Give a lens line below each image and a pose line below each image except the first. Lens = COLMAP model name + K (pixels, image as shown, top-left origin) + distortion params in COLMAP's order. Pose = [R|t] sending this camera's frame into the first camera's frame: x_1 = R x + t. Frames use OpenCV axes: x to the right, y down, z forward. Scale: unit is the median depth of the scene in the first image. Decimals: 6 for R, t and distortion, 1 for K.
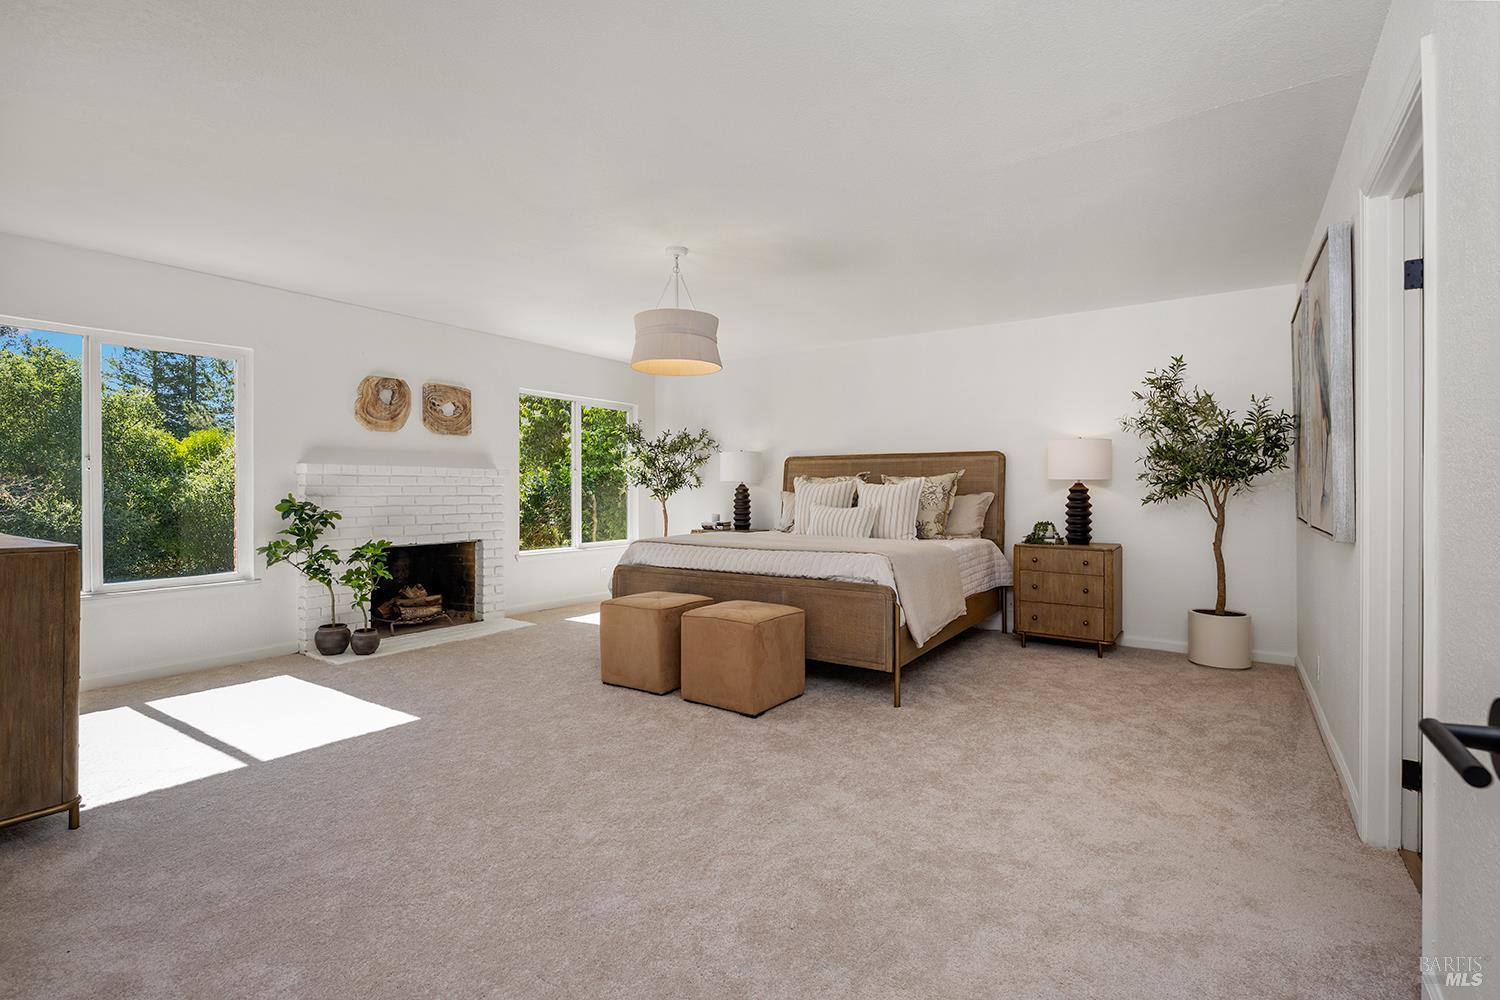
lens RADIAL K [[686.2, 0, 729.1], [0, 686.2, 491.6], [0, 0, 1]] dist [-0.001449, 0.000882]
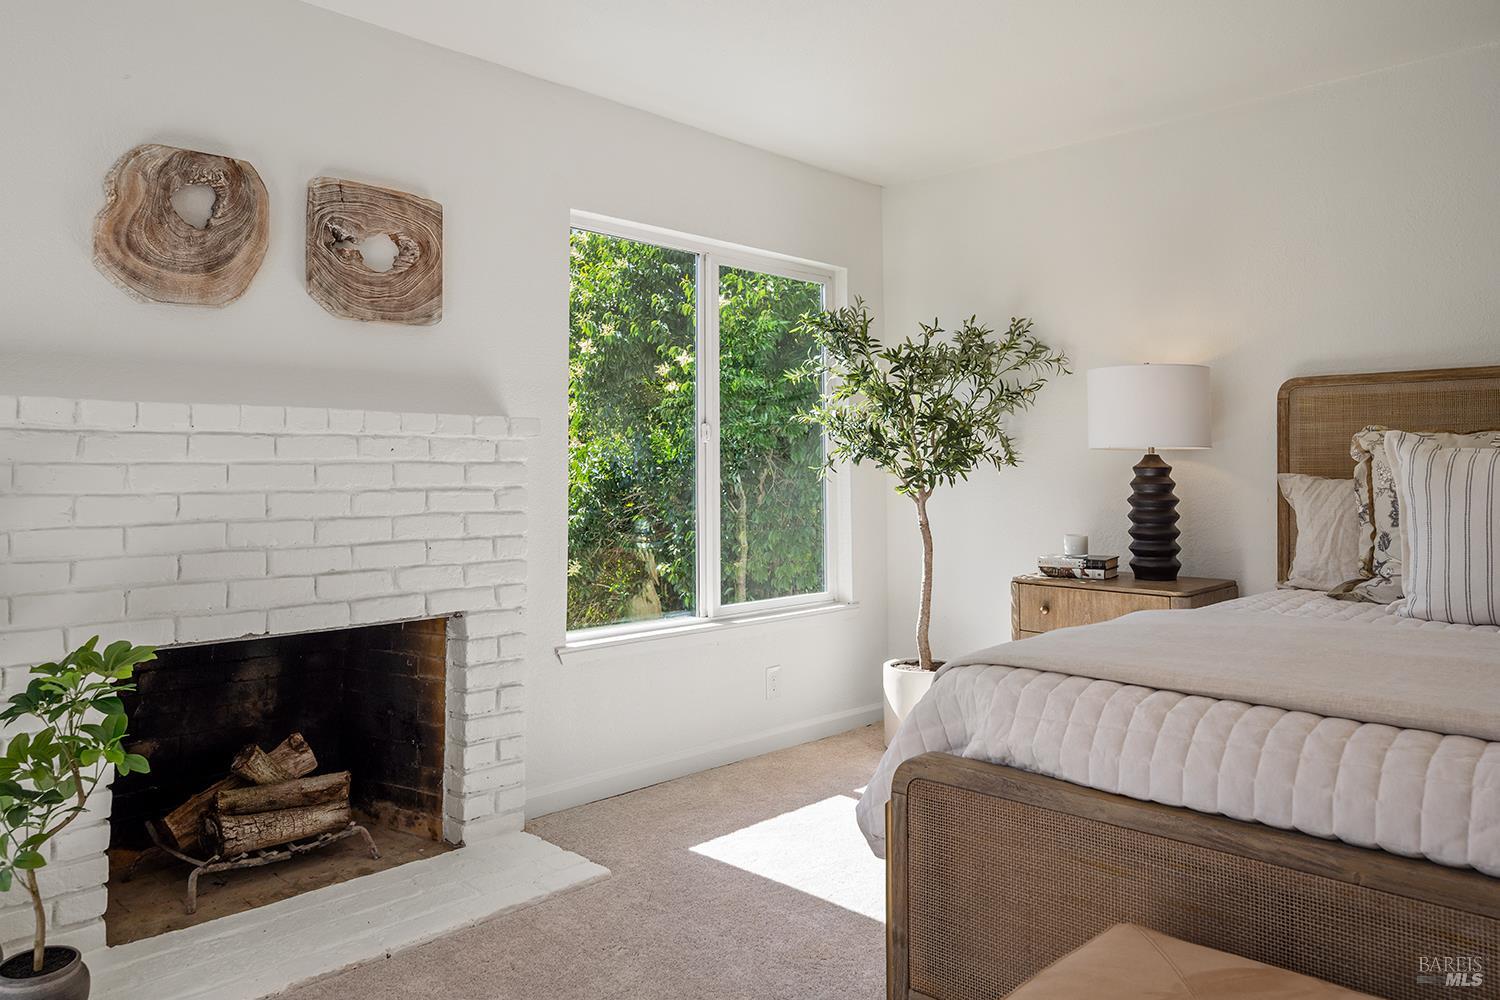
lens RADIAL K [[1031.8, 0, 746.1], [0, 1031.8, 394.0], [0, 0, 1]] dist [-0.002821, 0.000528]
pose [[0.990129, -0.014162, -0.139442, -0.142156], [0.003638, 0.997144, -0.075438, -0.002853], [0.140112, 0.074186, 0.987353, 0.497390]]
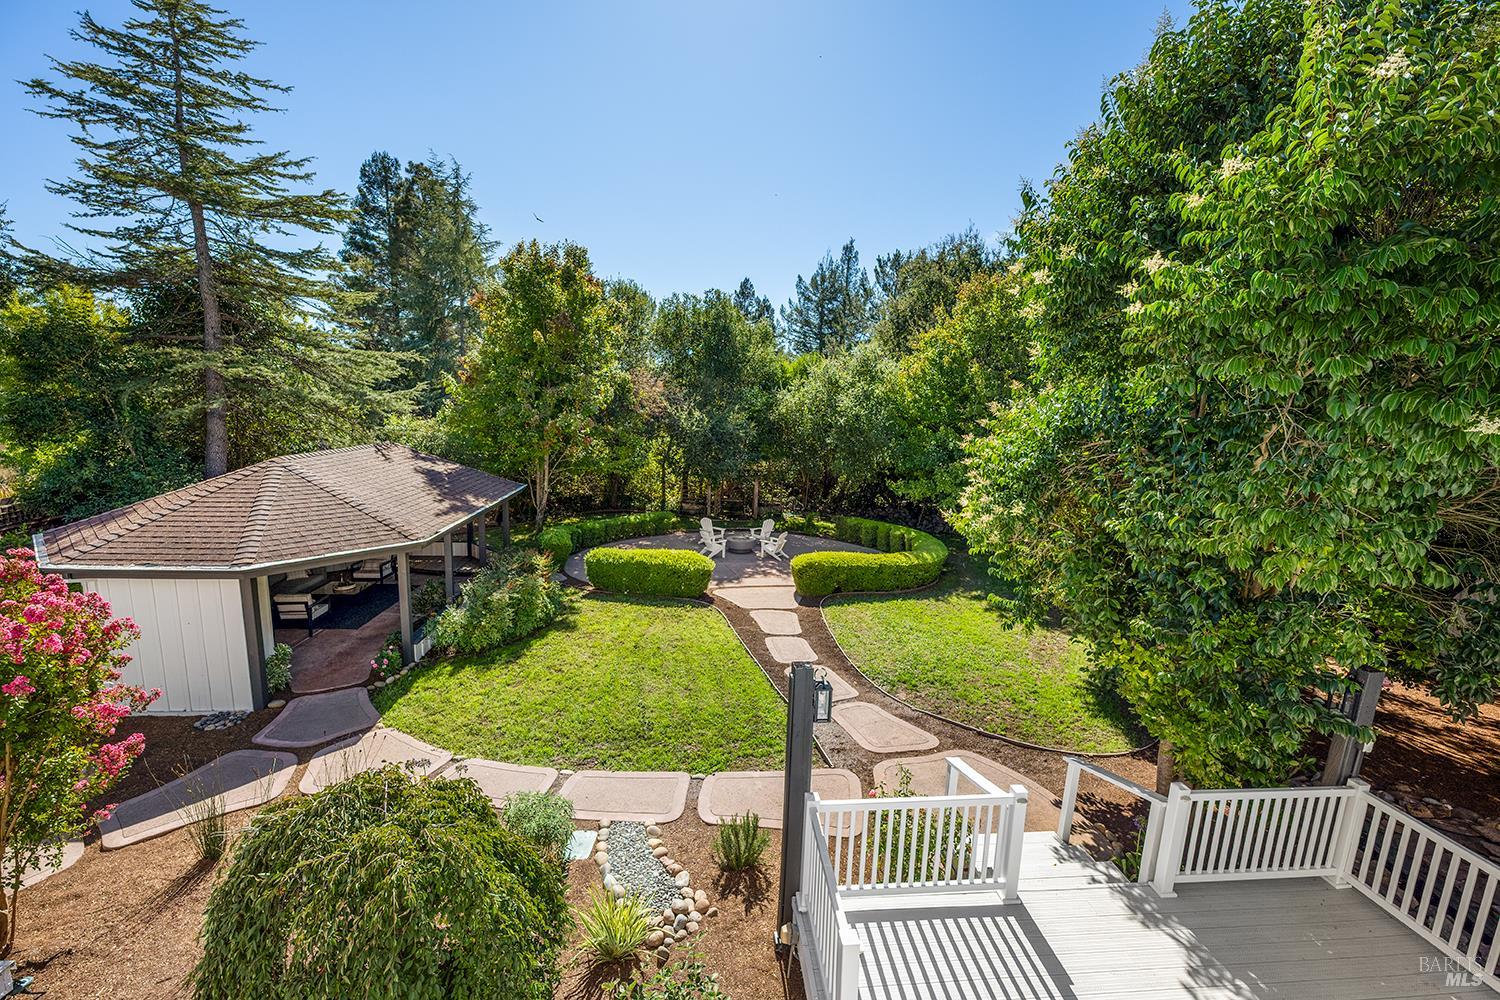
lens RADIAL K [[603.1, 0, 747.3], [0, 603.1, 508.0], [0, 0, 1]] dist [-0.002025, -0.000606]
pose [[0.665530, 0.156630, -0.729751, -0.229986], [-0.046059, 0.984488, 0.169300, -0.002741], [0.744949, -0.079063, 0.662420, 1.259443]]
